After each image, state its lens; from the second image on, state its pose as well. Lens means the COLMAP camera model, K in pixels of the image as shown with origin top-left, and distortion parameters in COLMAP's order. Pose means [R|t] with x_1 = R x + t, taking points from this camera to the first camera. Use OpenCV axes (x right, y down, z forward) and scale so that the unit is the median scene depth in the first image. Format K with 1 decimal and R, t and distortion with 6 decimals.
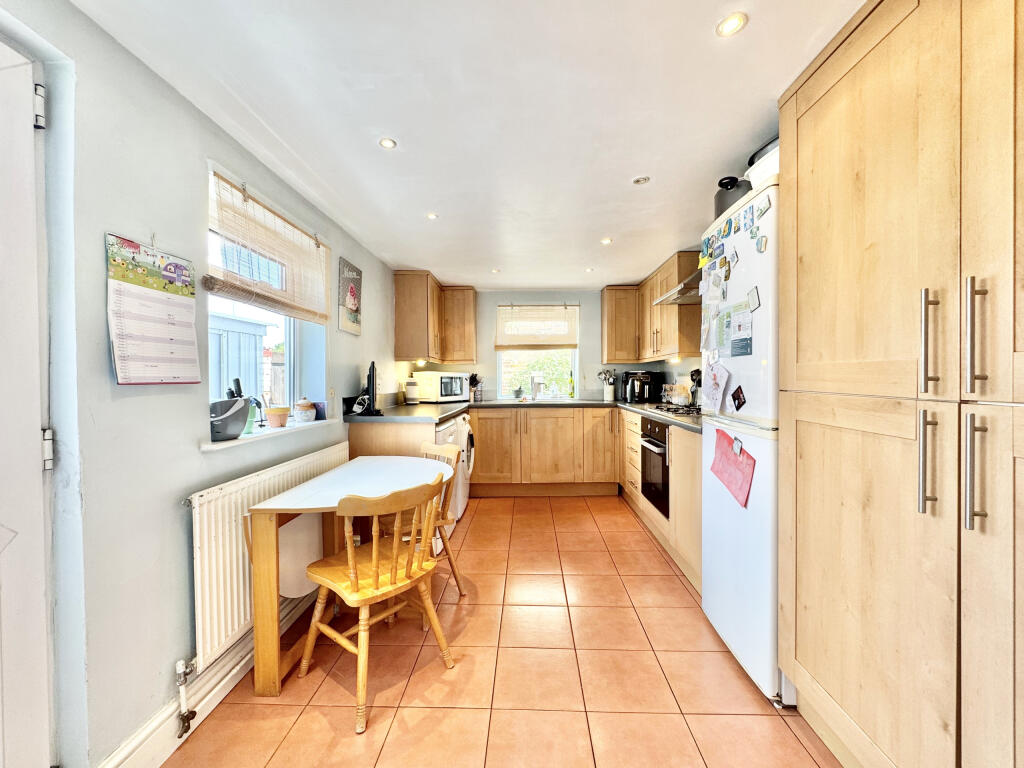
lens RADIAL K [[406.9, 0, 504.0], [0, 406.9, 382.4], [0, 0, 1]] dist [0.000790, 0.000338]
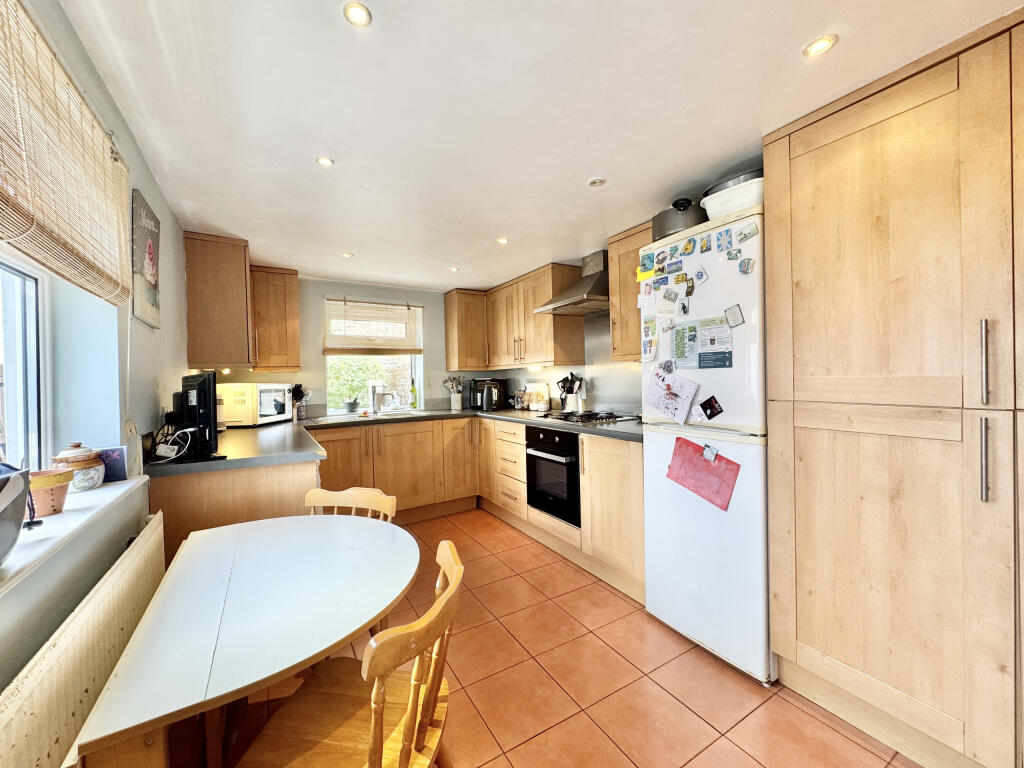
lens RADIAL K [[406.9, 0, 504.0], [0, 406.9, 382.4], [0, 0, 1]] dist [0.000790, 0.000338]
pose [[0.840442, -0.019241, 0.541559, -0.274975], [0.024575, 0.999695, -0.002619, -0.022842], [-0.541343, 0.015510, 0.840659, 0.239723]]
